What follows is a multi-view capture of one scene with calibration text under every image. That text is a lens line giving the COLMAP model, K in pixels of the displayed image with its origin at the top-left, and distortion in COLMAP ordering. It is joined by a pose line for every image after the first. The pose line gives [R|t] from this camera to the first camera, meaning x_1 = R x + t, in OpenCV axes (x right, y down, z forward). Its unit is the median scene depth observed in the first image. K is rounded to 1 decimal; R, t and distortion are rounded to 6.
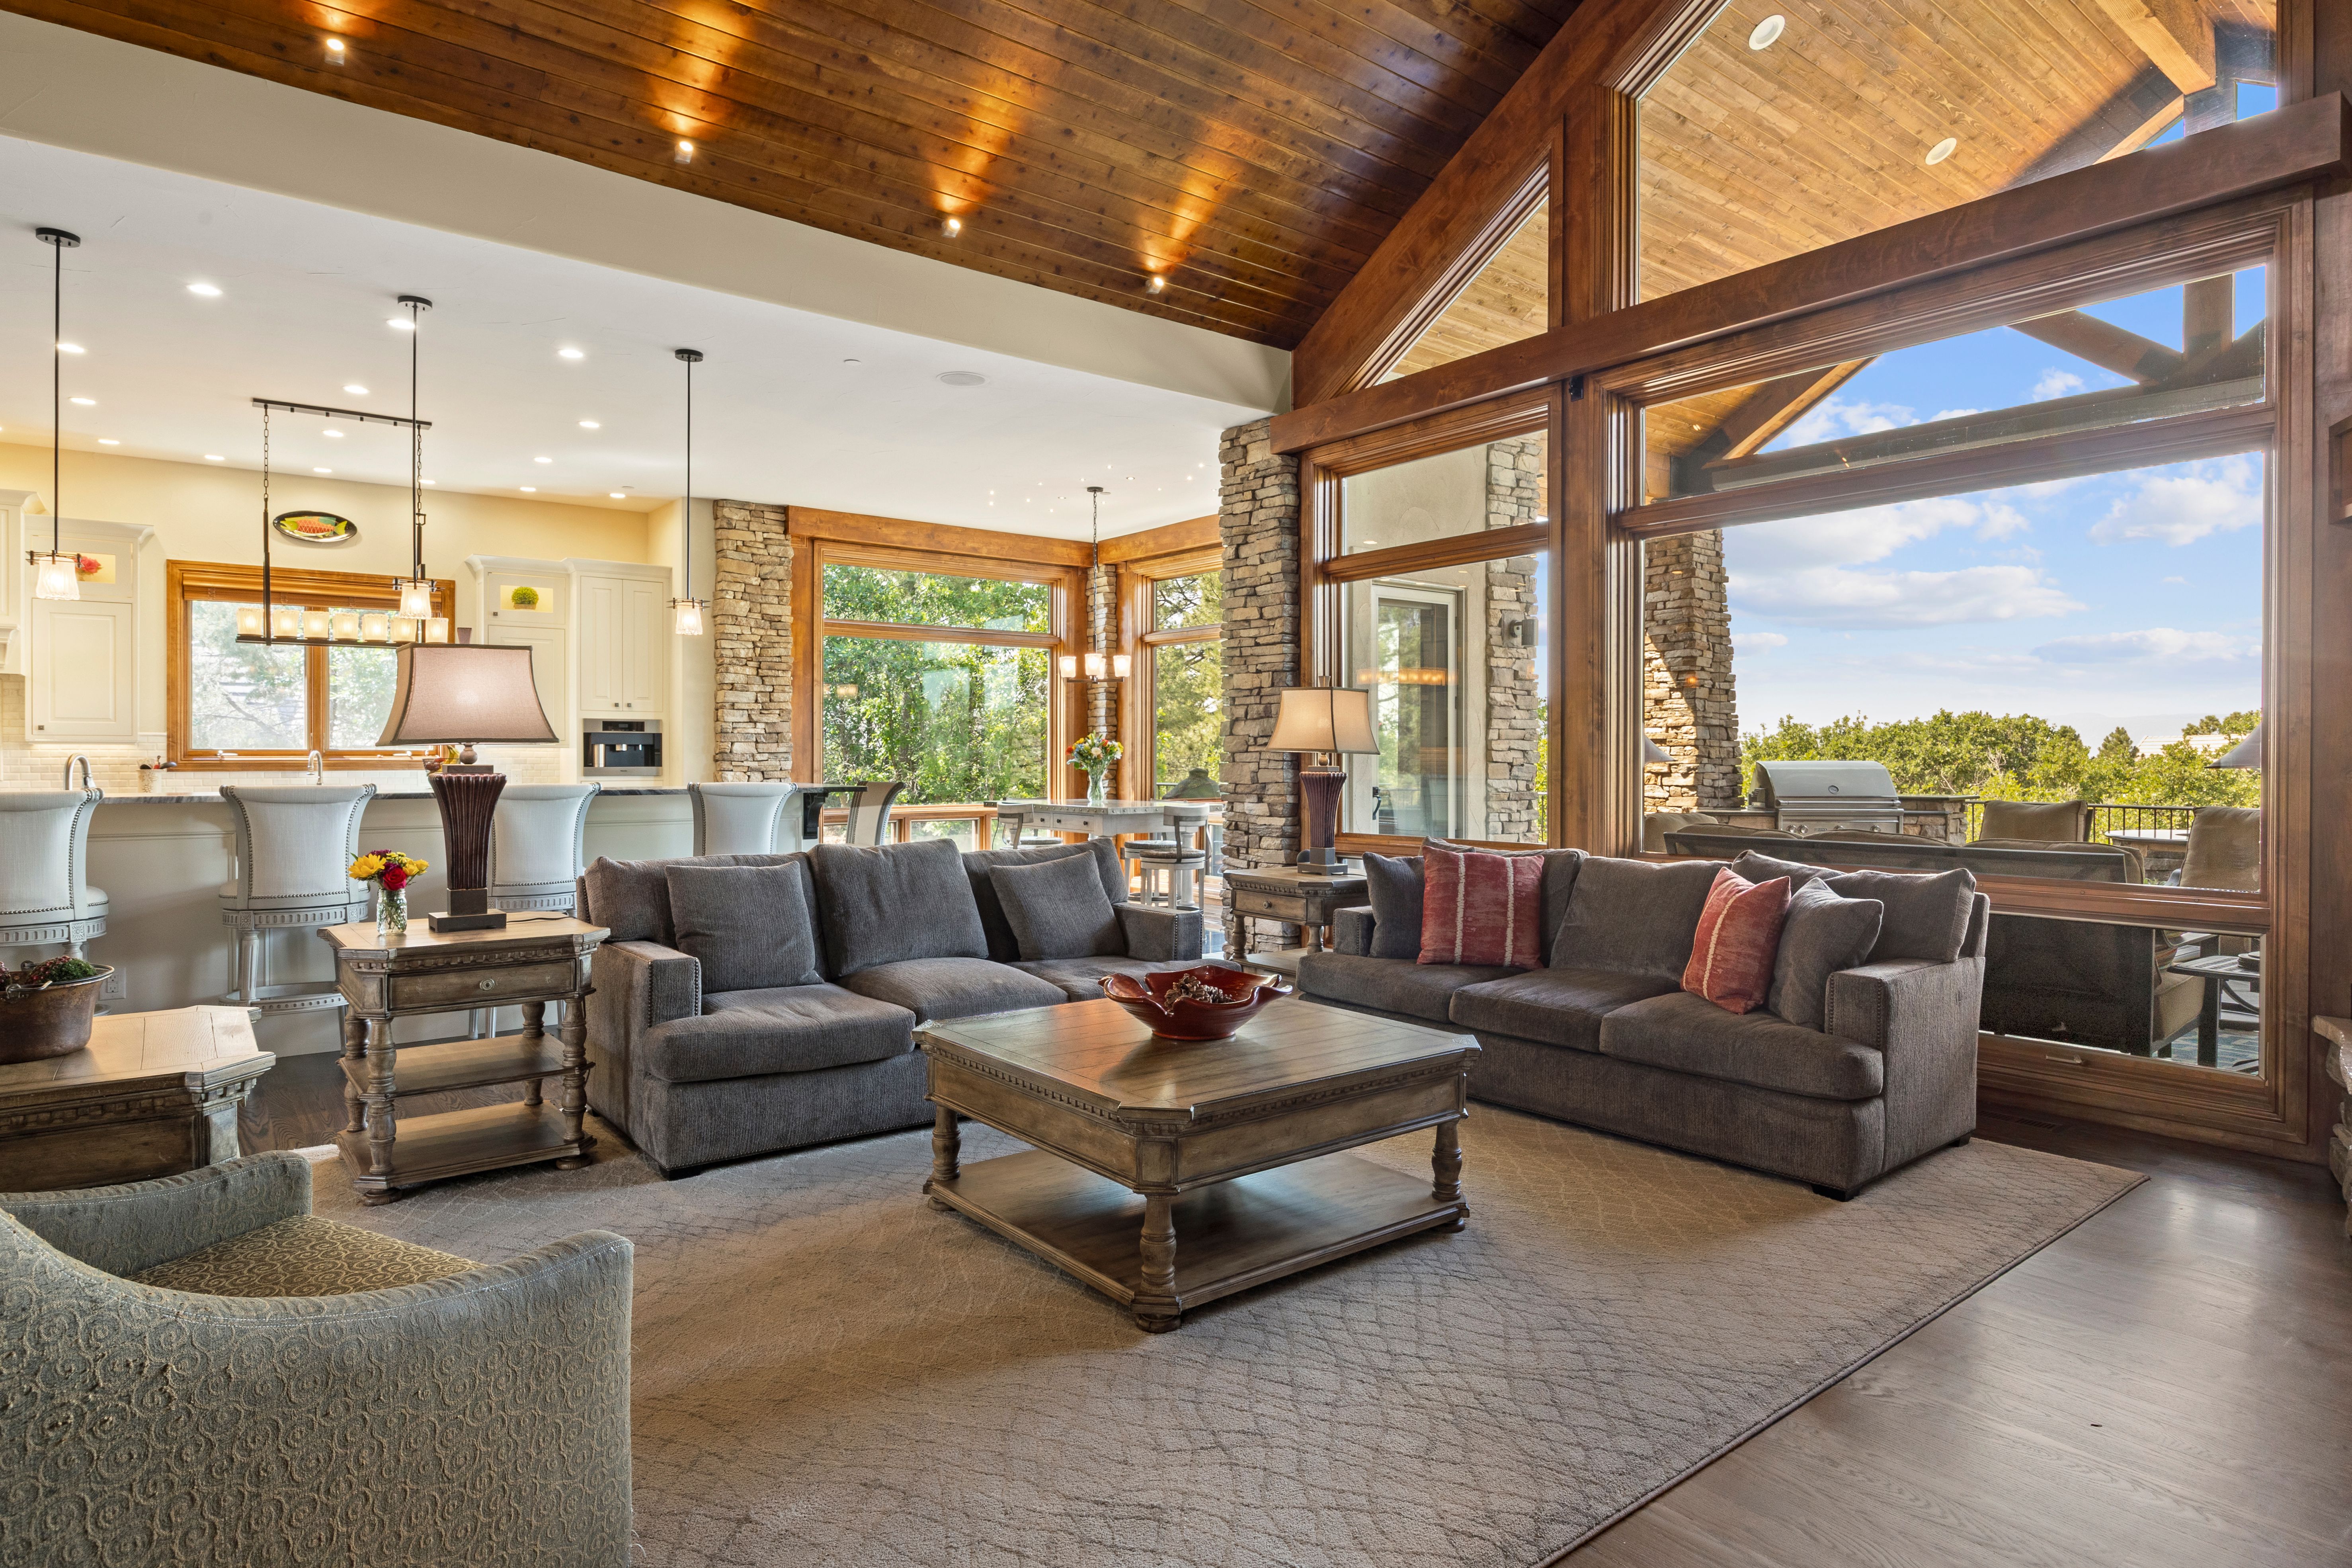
lens RADIAL K [[1290.5, 0, 1181.0], [0, 1290.5, 768.4], [0, 0, 1]] dist [0.000515, -0.000433]
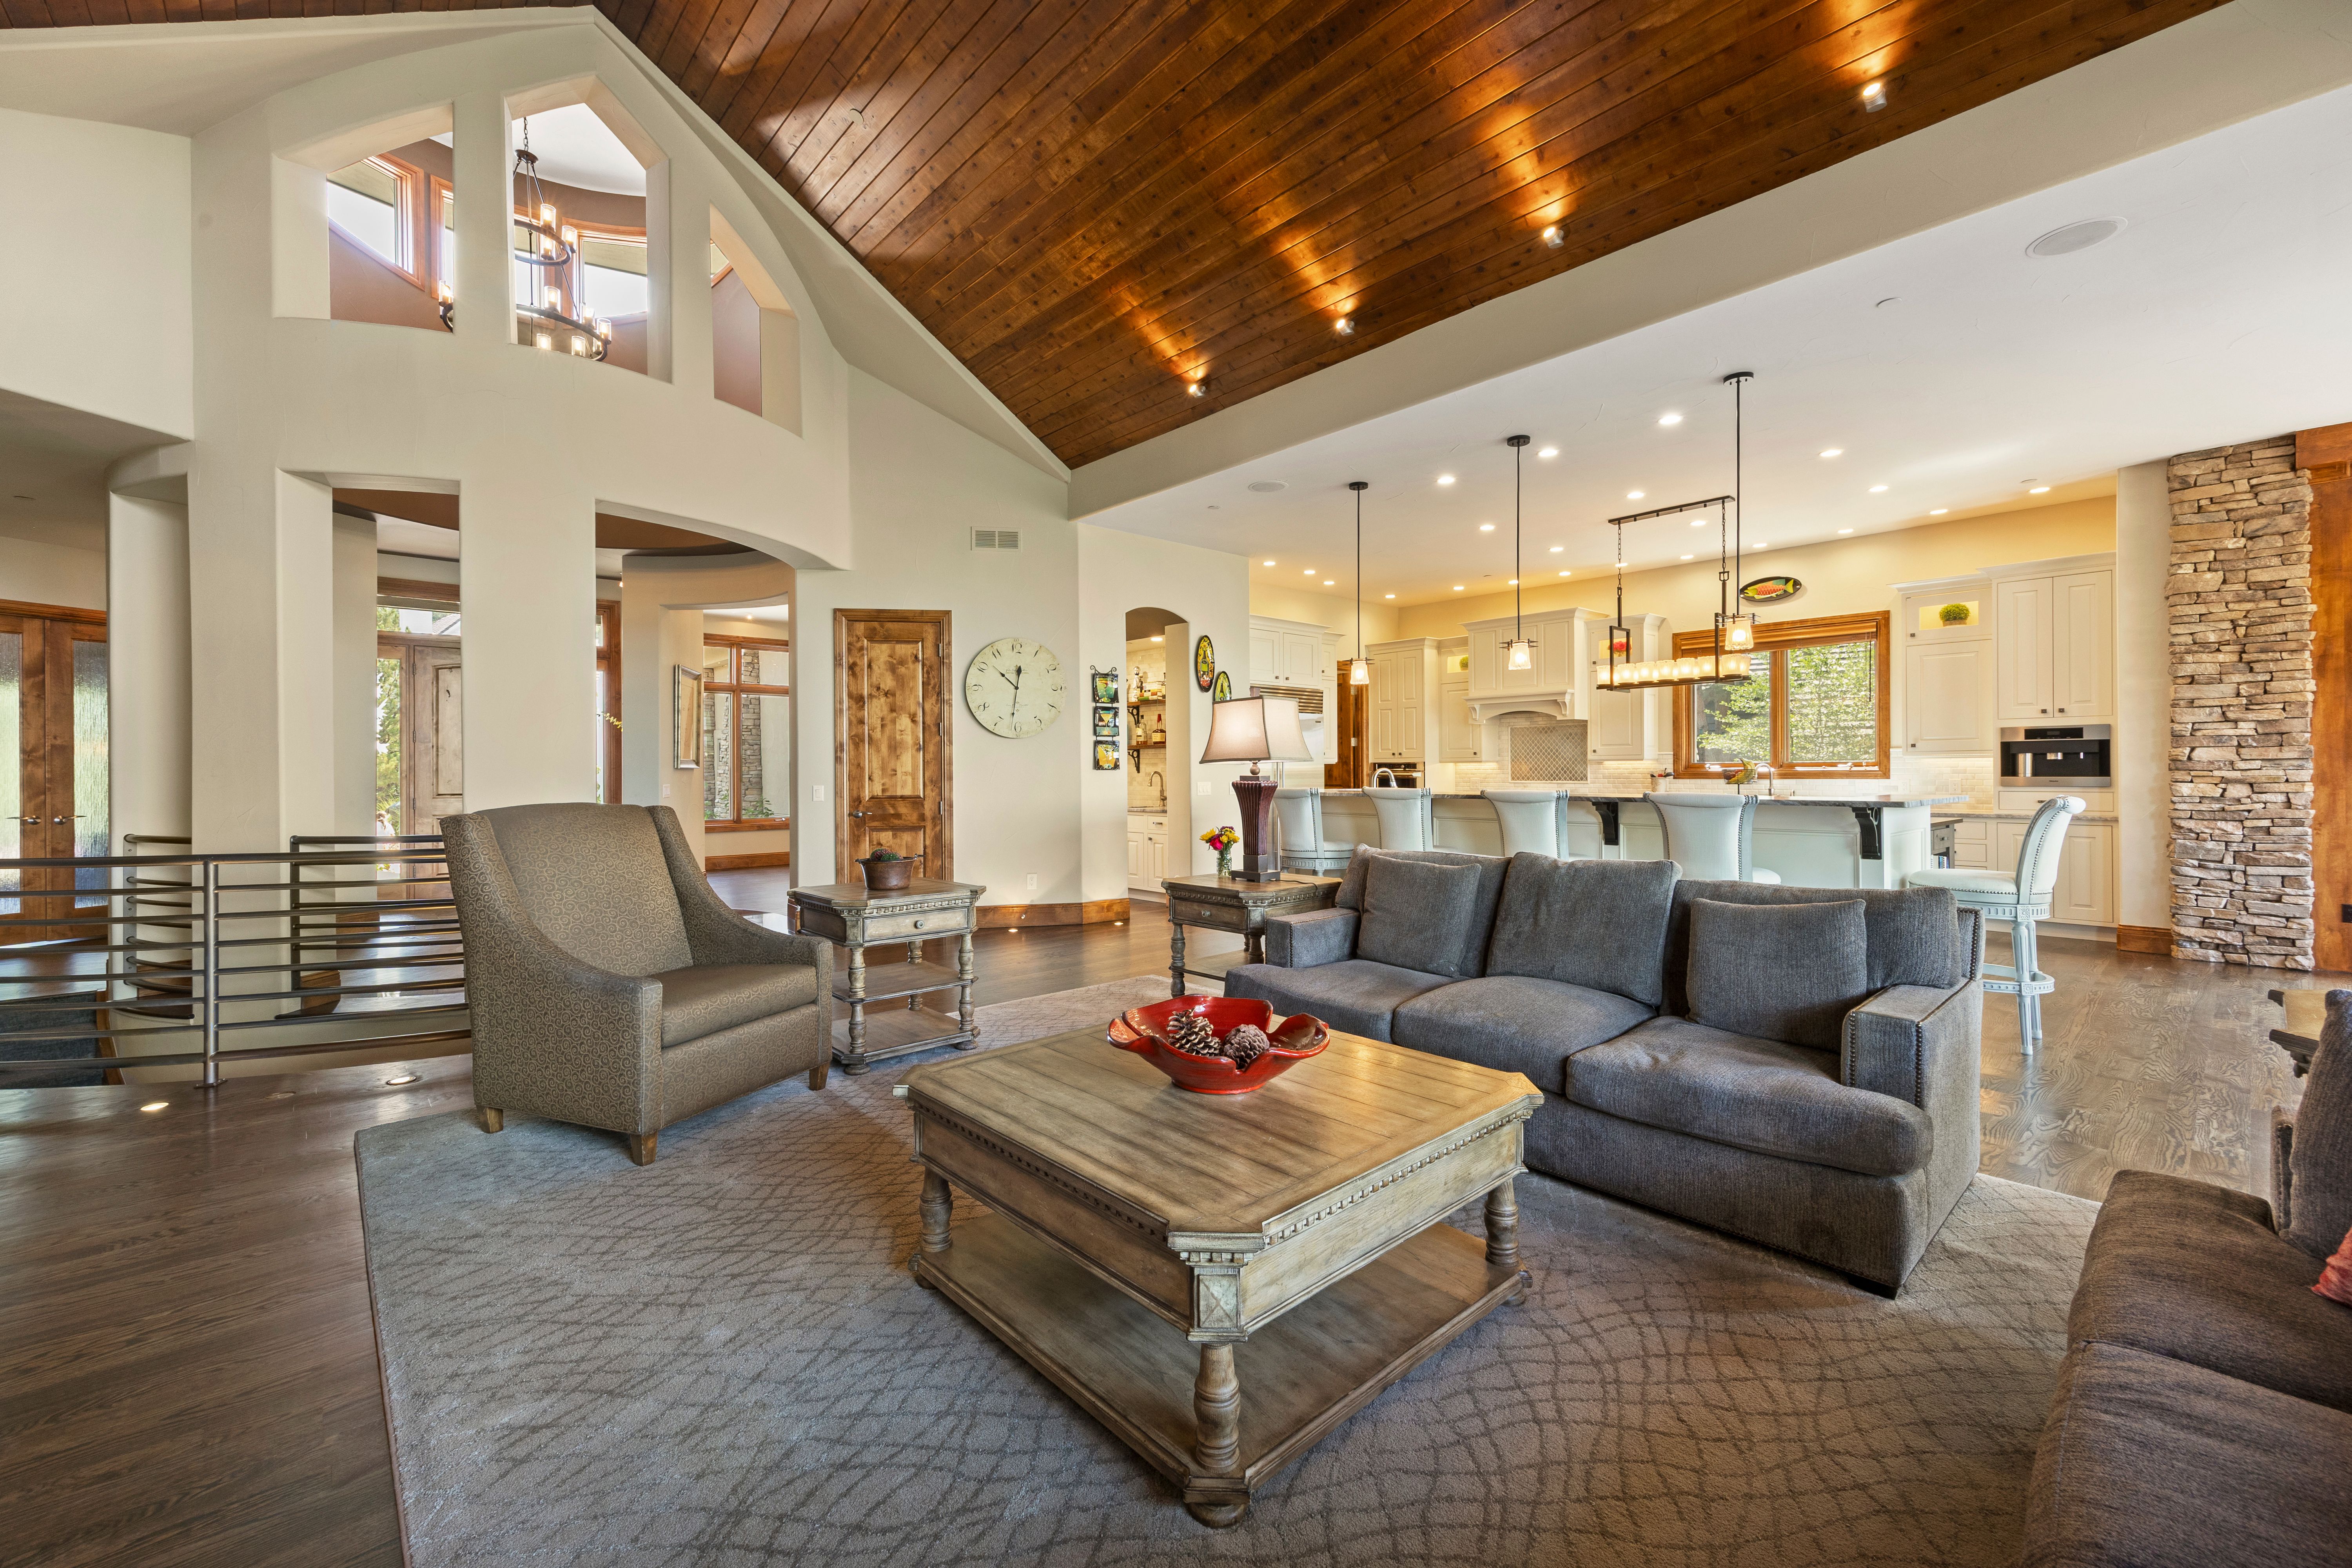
lens RADIAL K [[974.3, 0, 1186.4], [0, 974.3, 777.1], [0, 0, 1]] dist [-0.000953, -0.000195]
pose [[0.052470, 0.003653, -0.998616, 0.029629], [-0.003146, 0.999989, 0.003493, -0.000206], [0.998618, 0.002959, 0.052481, 0.041125]]
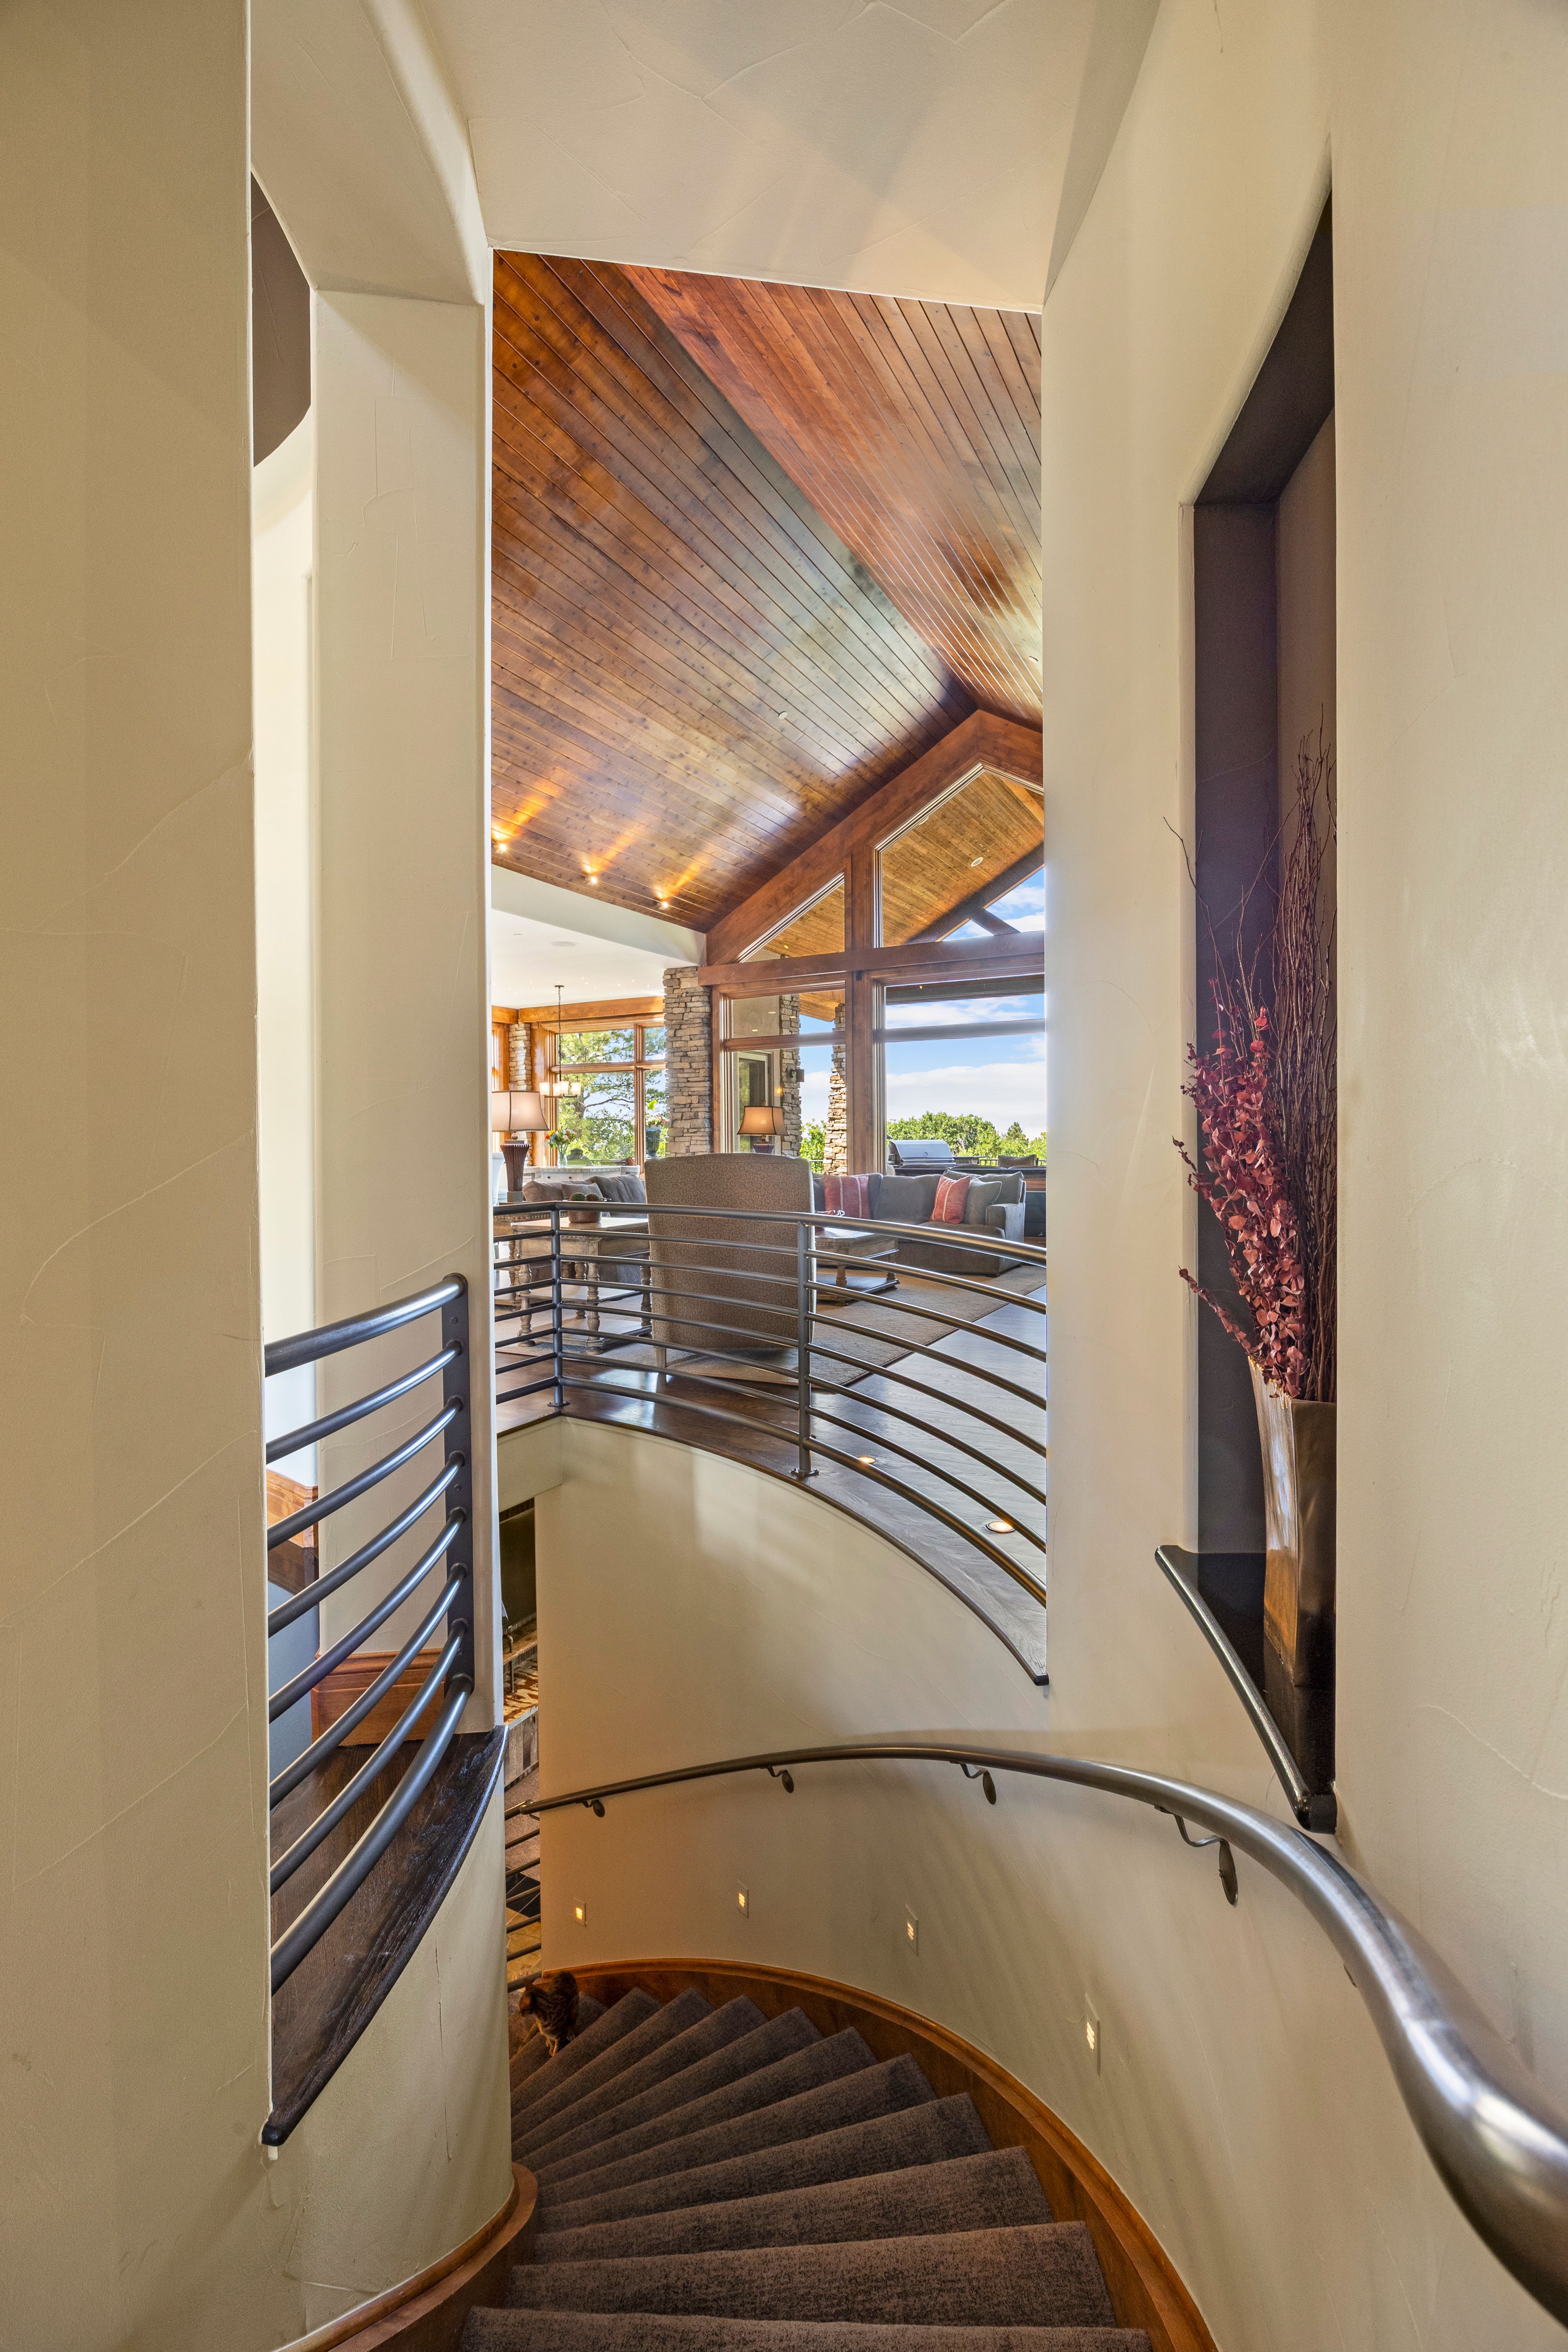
lens RADIAL K [[1038.4, 0, 773.2], [0, 1038.4, 1171.6], [0, 0, 1]] dist [-0.000083, -0.000008]
pose [[0.917418, -0.018994, 0.397472, -0.555986], [0.012933, 0.999756, 0.017924, 0.018219], [-0.397715, -0.011303, 0.917439, -0.617708]]
